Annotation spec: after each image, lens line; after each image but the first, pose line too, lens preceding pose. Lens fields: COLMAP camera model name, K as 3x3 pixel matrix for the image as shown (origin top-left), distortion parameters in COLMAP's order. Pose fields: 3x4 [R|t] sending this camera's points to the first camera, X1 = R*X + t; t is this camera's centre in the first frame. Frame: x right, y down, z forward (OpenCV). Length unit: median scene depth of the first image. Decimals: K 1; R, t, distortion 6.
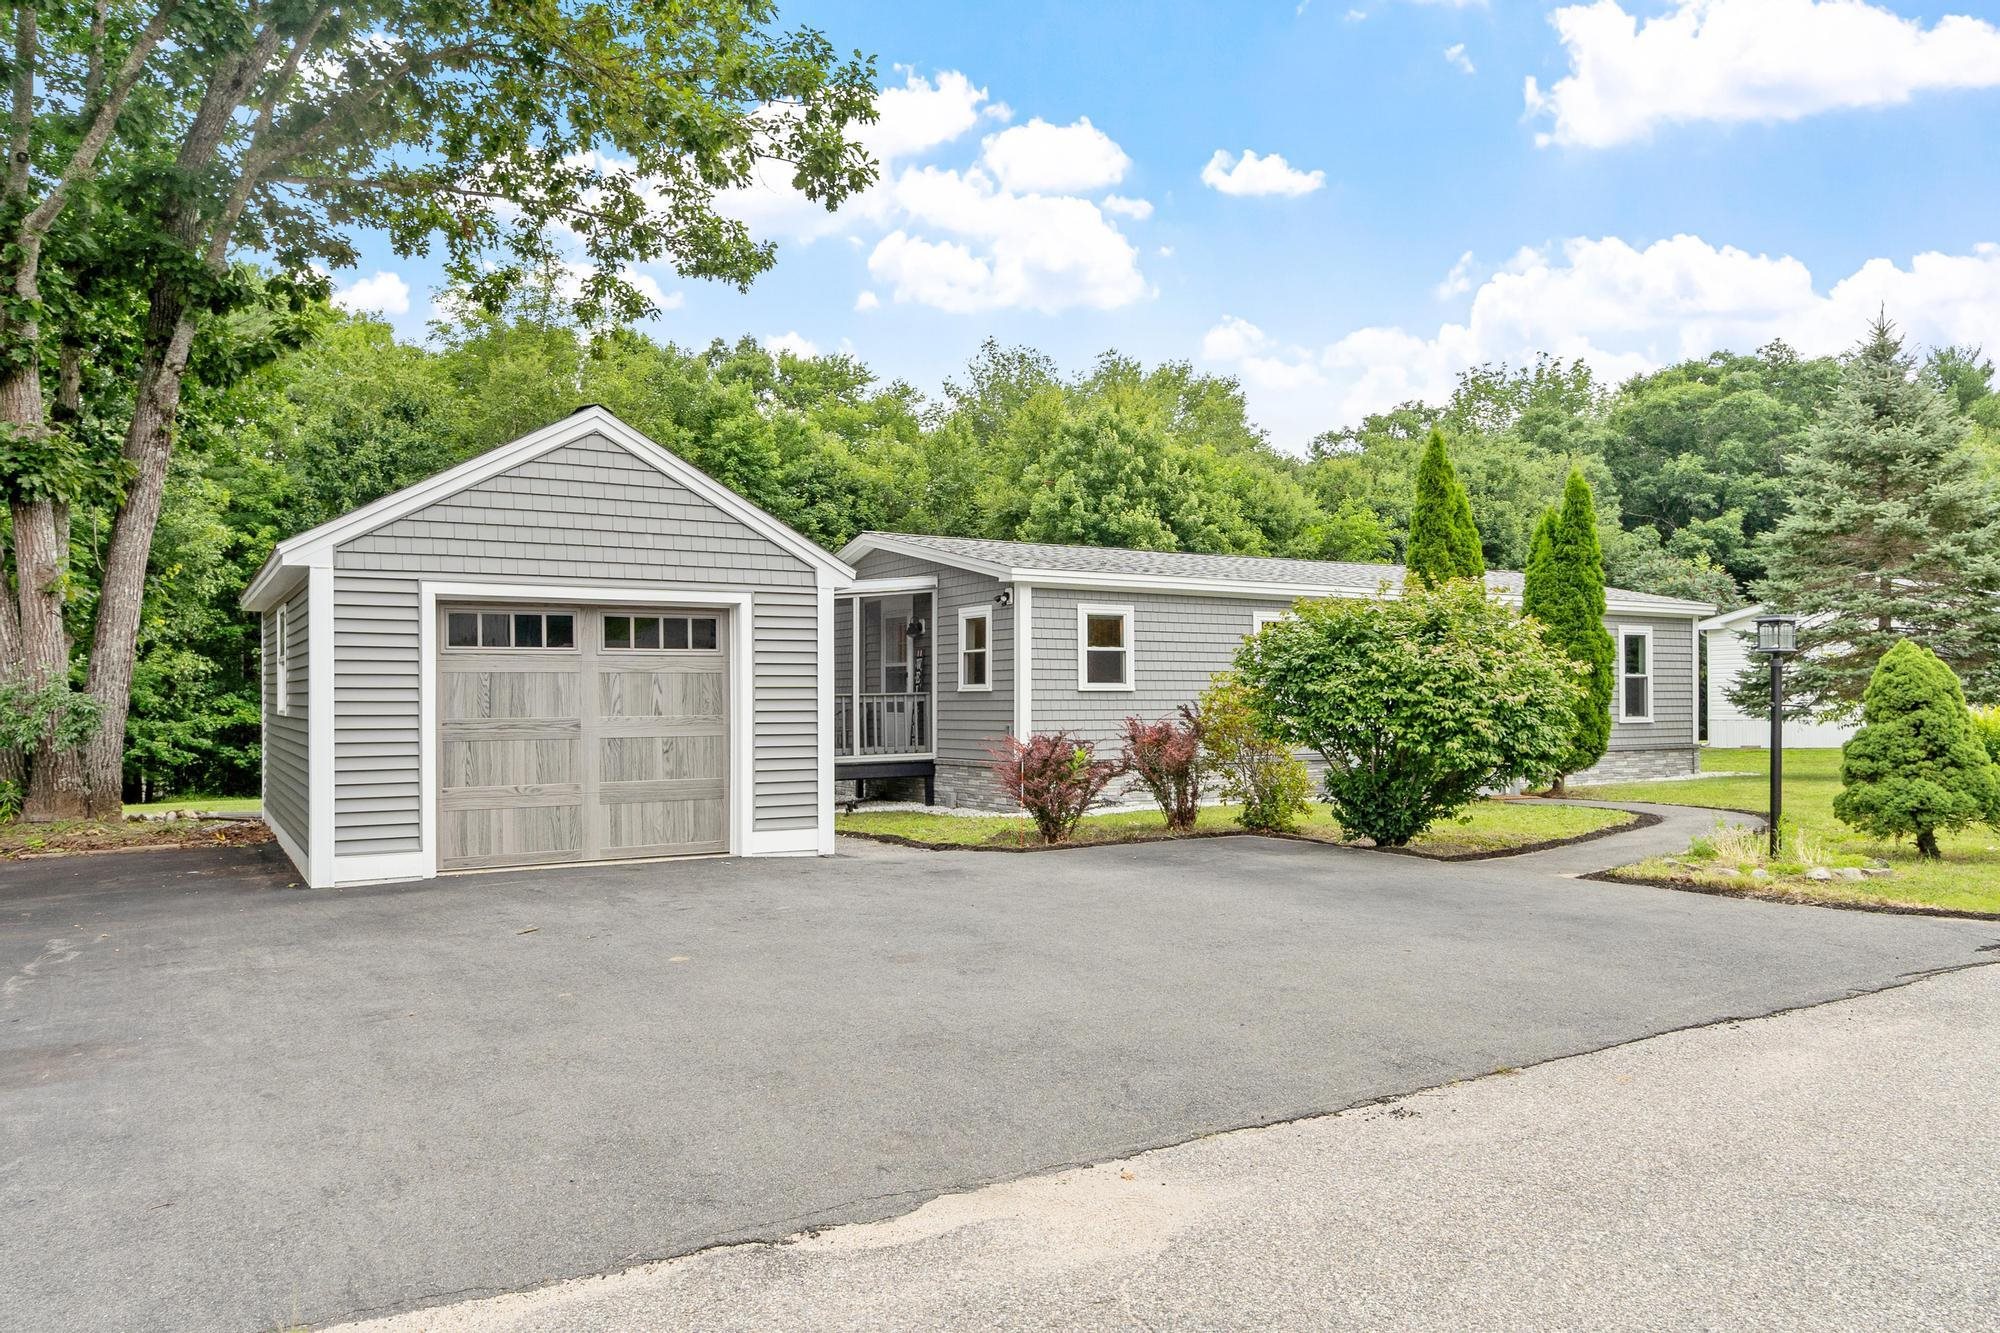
lens RADIAL K [[1384.1, 0, 998.6], [0, 1384.1, 673.3], [0, 0, 1]] dist [-0.002648, -0.001987]
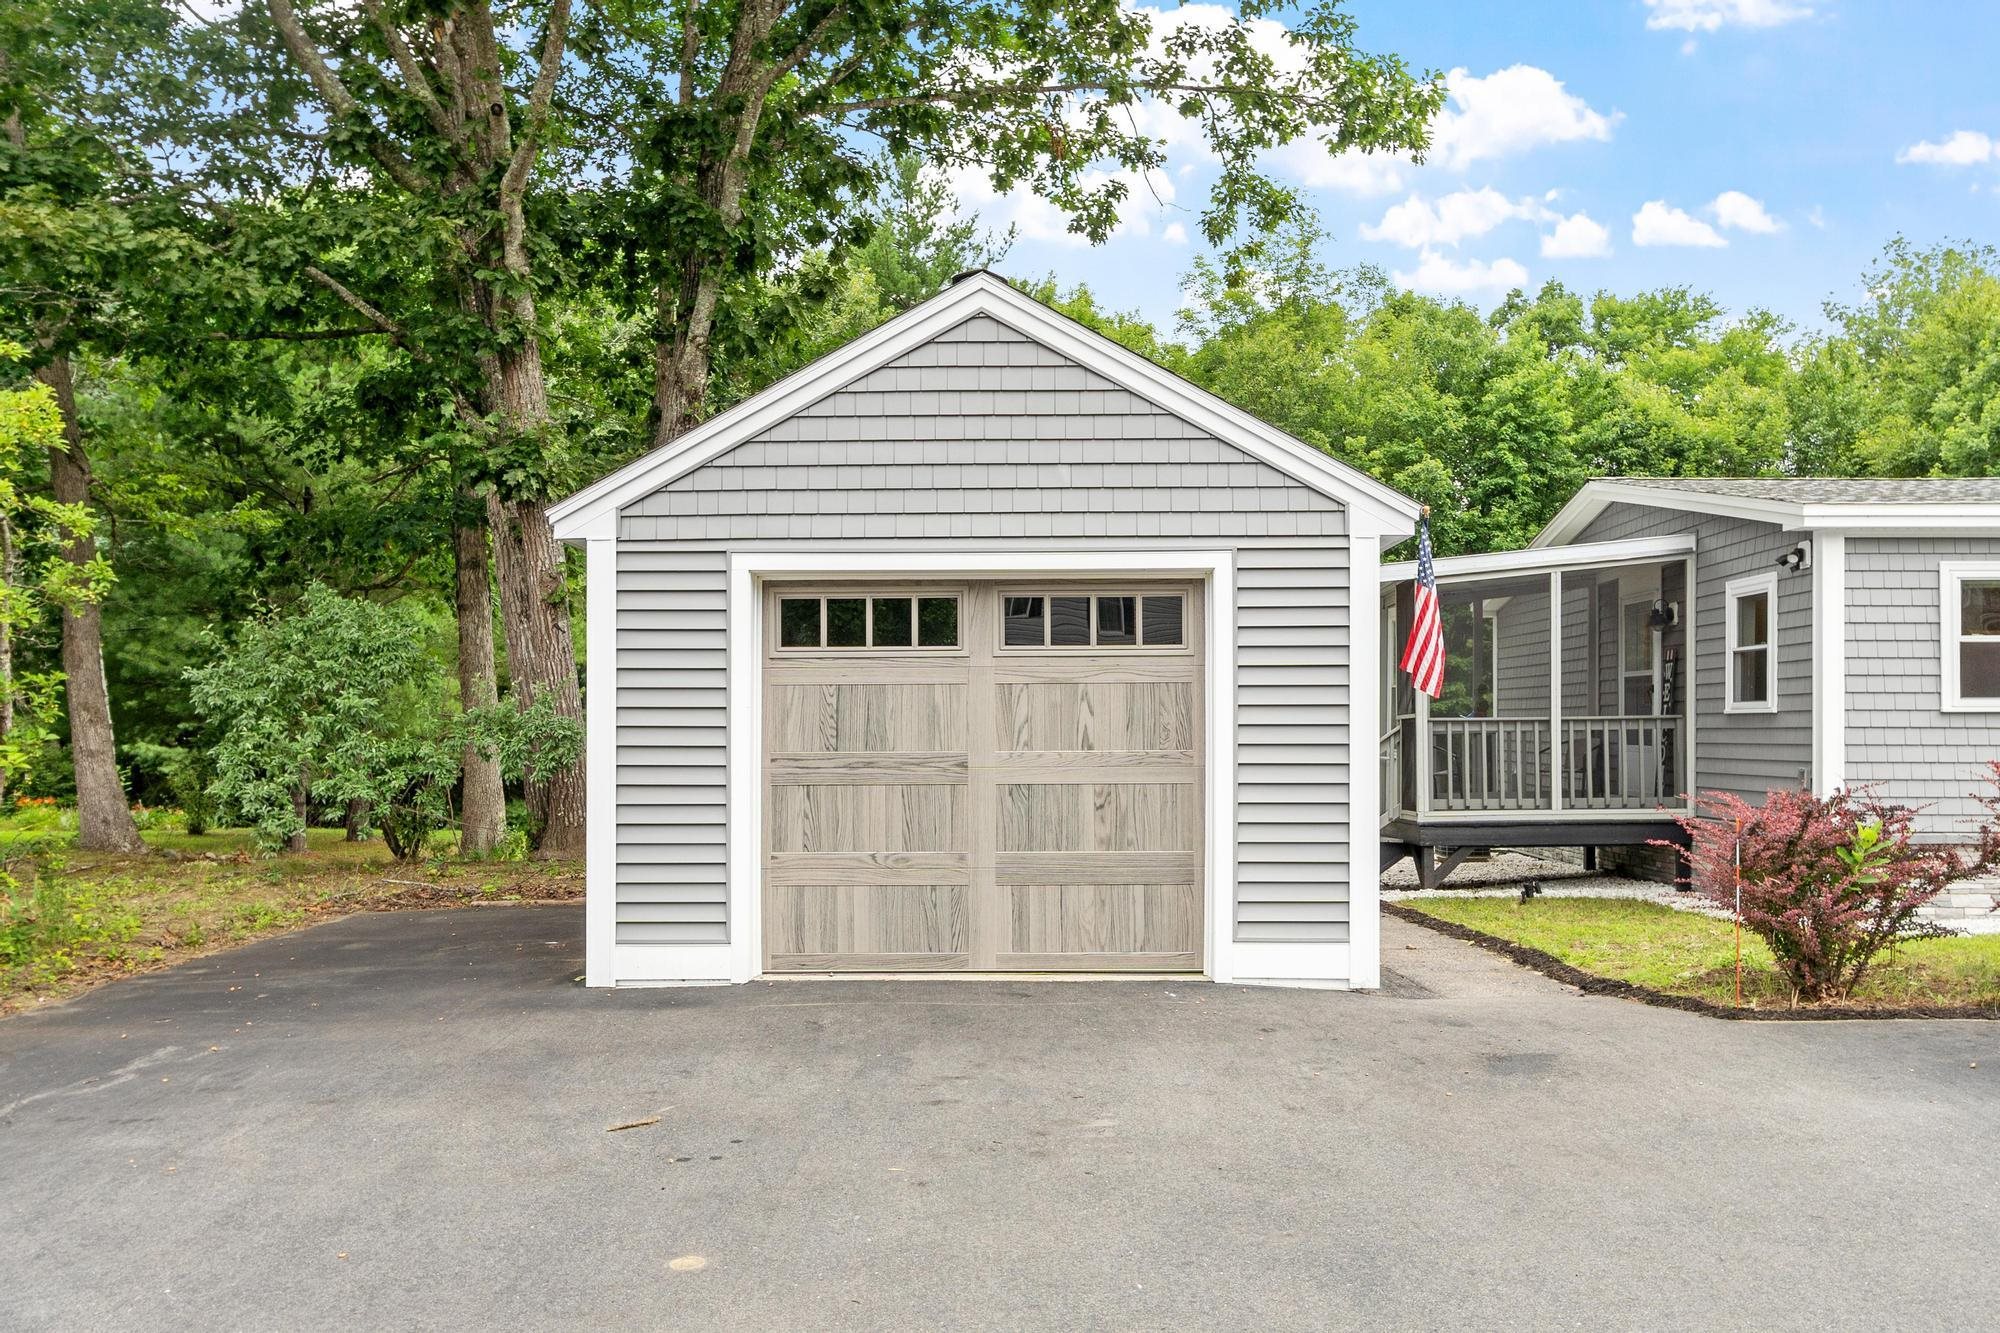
lens RADIAL K [[1496.4, 0, 1026.4], [0, 1496.4, 708.7], [0, 0, 1]] dist [0.004084, -0.000653]
pose [[0.850577, -0.003335, -0.525840, 0.080061], [0.007626, 0.999953, 0.005993, 0.006059], [0.525796, -0.009108, 0.850562, 0.343941]]
